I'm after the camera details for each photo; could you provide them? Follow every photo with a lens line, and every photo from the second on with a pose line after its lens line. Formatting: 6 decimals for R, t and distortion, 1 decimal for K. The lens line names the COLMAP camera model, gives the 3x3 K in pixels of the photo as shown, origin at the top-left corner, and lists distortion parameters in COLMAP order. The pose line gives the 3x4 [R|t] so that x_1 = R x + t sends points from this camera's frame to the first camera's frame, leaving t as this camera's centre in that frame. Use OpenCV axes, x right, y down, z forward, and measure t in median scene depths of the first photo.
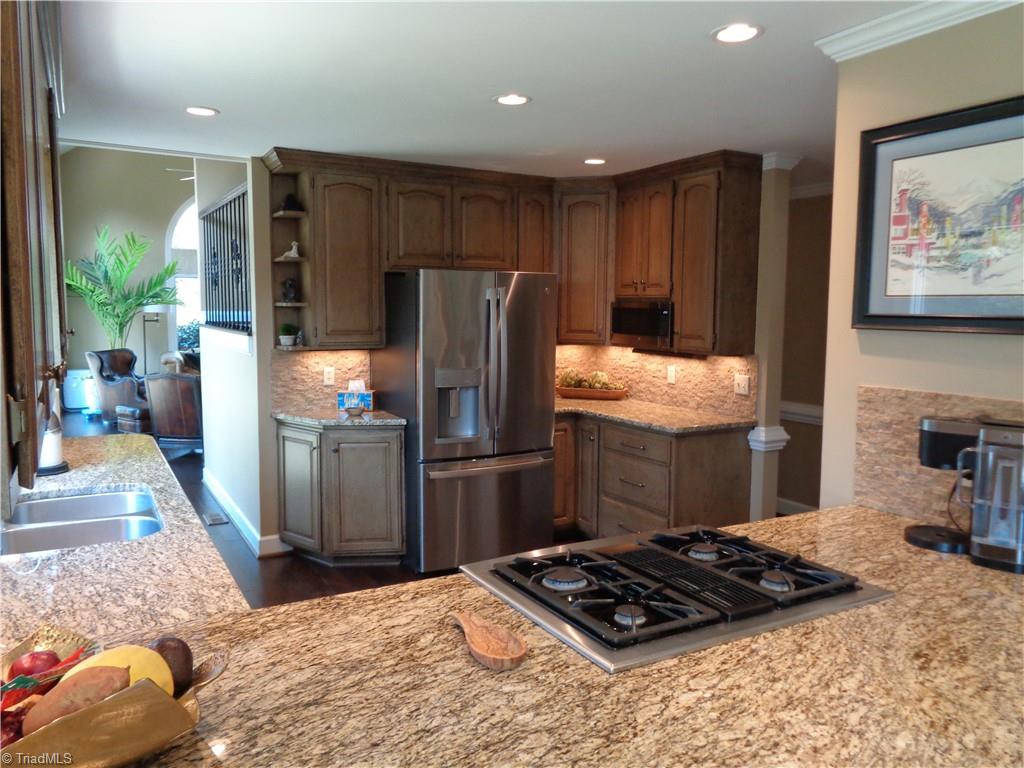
lens RADIAL K [[768.8, 0, 517.9], [0, 768.8, 383.6], [0, 0, 1]] dist [-0.002925, 0.000377]
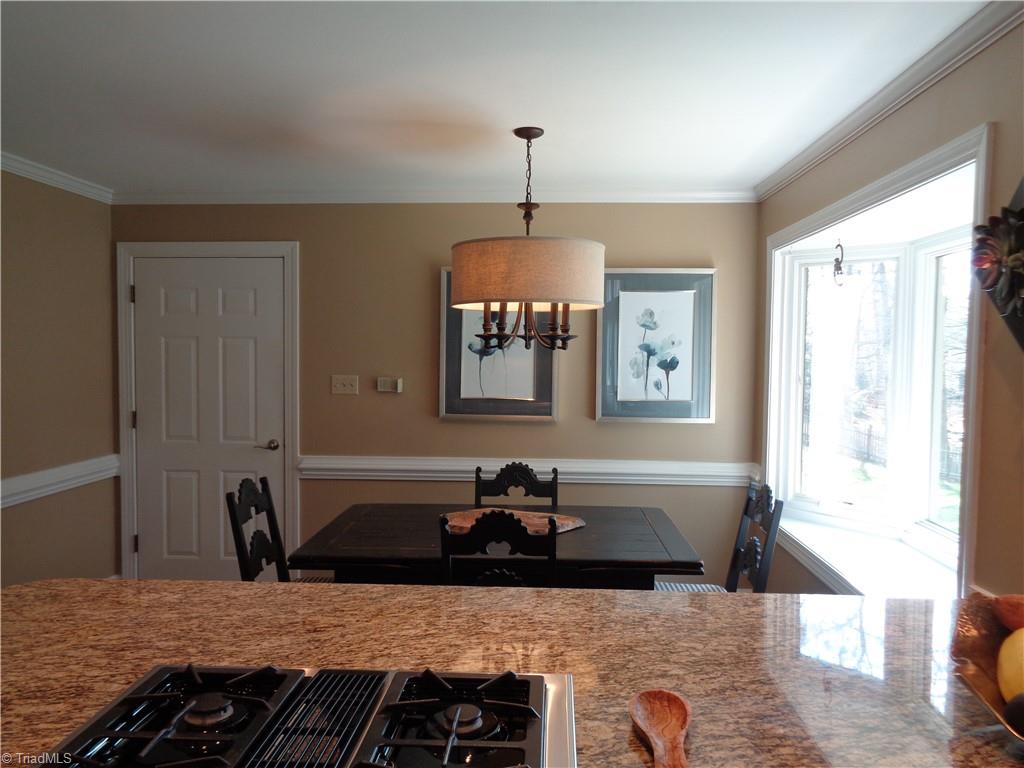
lens RADIAL K [[768.8, 0, 511.9], [0, 768.8, 385.6], [0, 0, 1]] dist [-0.002925, 0.000377]
pose [[-0.839866, -0.037242, 0.541515, -0.379399], [0.041378, 0.990348, 0.132286, -0.171862], [-0.541215, 0.133509, -0.830218, 1.922911]]
